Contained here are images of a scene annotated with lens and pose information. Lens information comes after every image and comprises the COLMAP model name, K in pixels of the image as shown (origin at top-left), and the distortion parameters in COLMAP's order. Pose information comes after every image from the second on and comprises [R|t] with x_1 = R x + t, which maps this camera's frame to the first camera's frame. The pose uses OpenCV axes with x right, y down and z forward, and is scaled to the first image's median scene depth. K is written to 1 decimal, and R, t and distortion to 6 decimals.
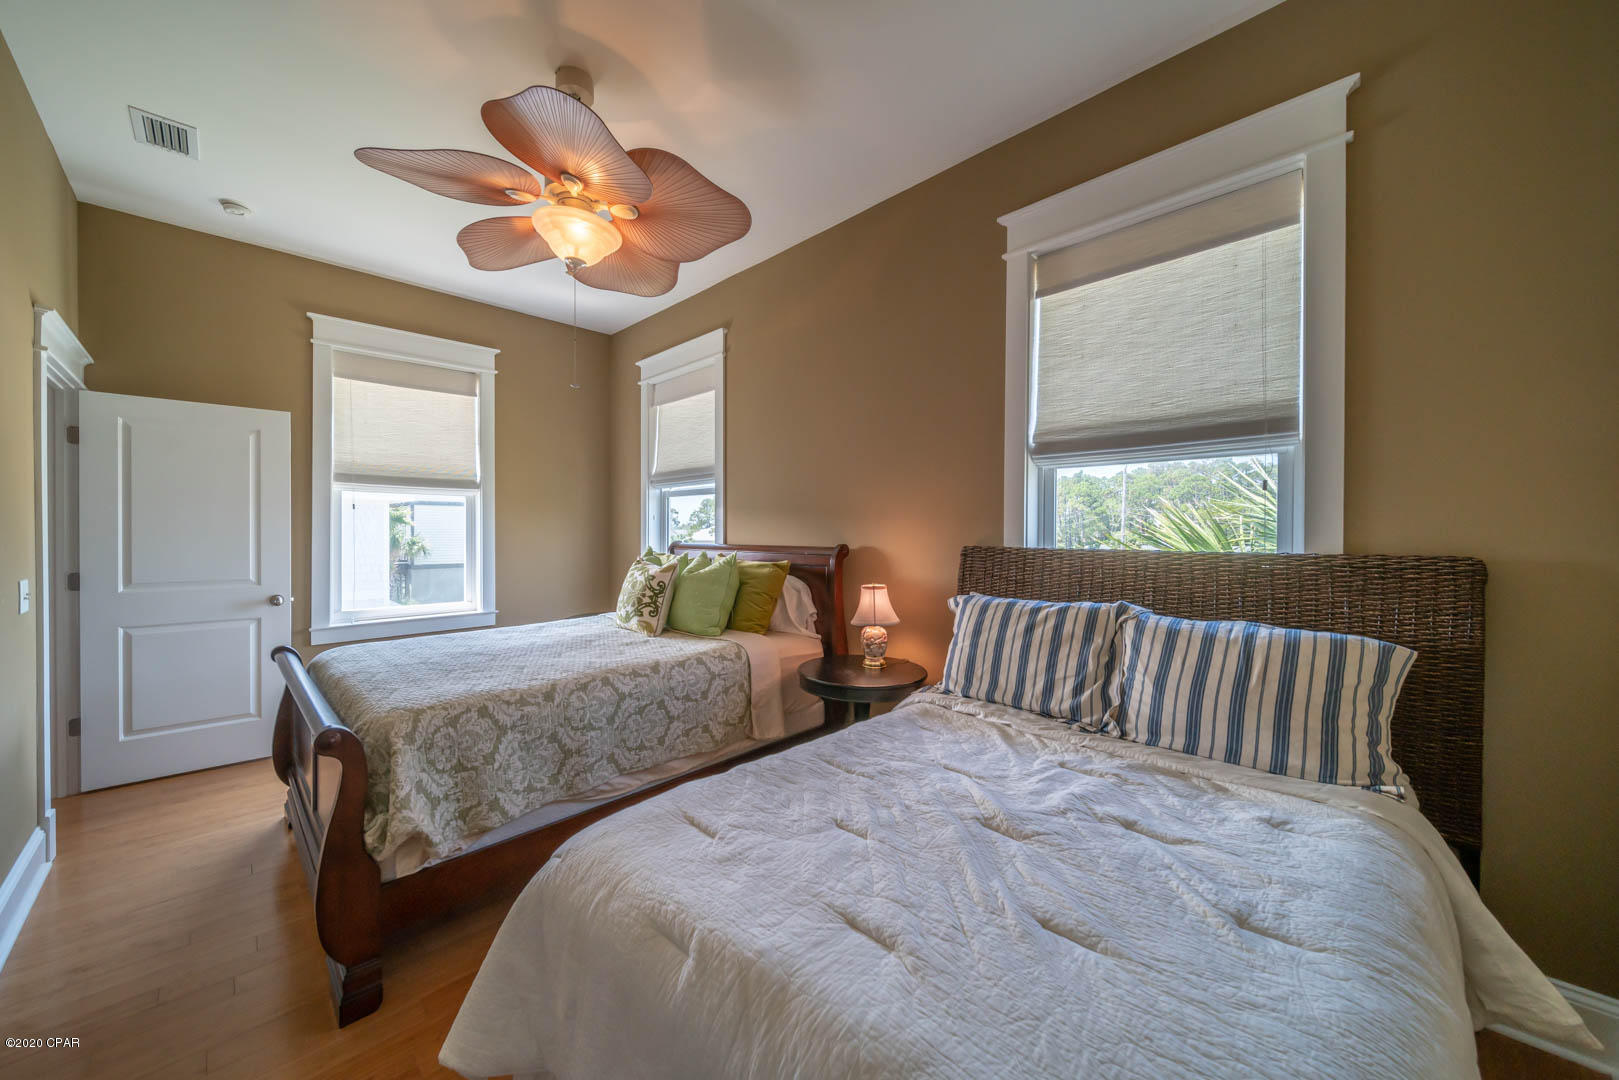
lens RADIAL K [[639.4, 0, 807.7], [0, 639.4, 552.4], [0, 0, 1]] dist [-0.000630, -0.000112]
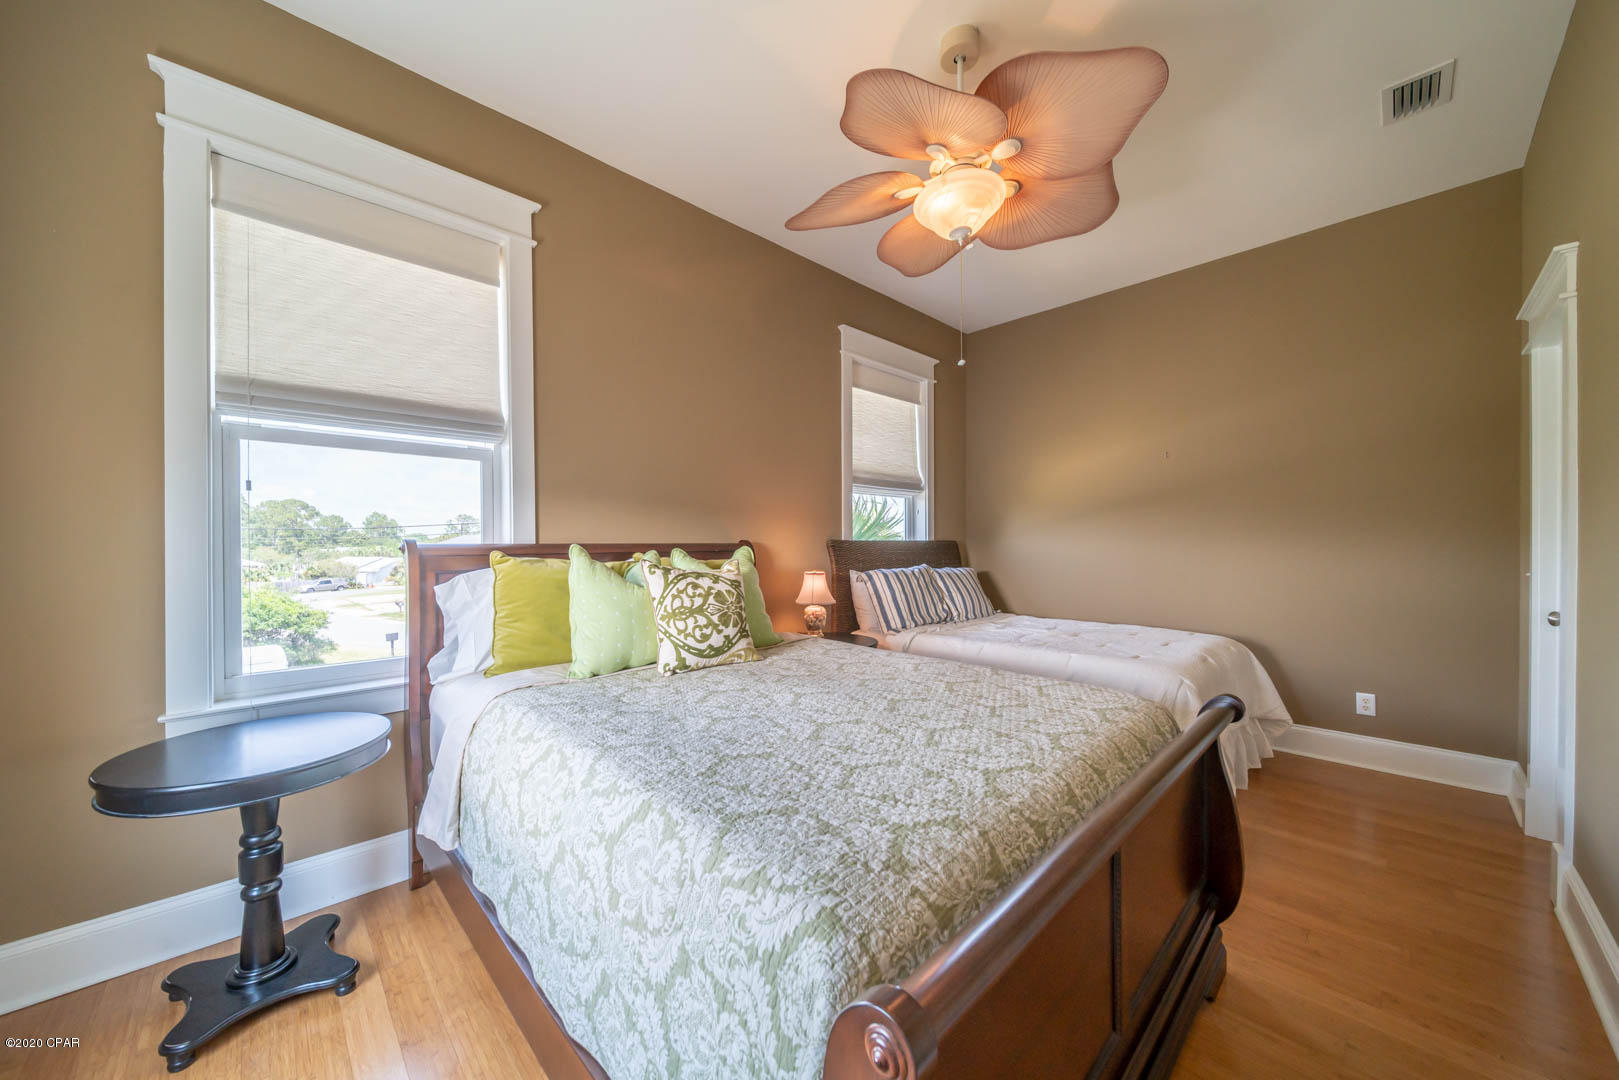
lens RADIAL K [[574.2, 0, 792.1], [0, 574.2, 543.9], [0, 0, 1]] dist [-0.000741, -0.000127]
pose [[0.020519, -0.015186, 0.999674, -1.091306], [0.009226, 0.999845, 0.015000, -0.018765], [-0.999747, 0.008916, 0.020656, 1.093764]]
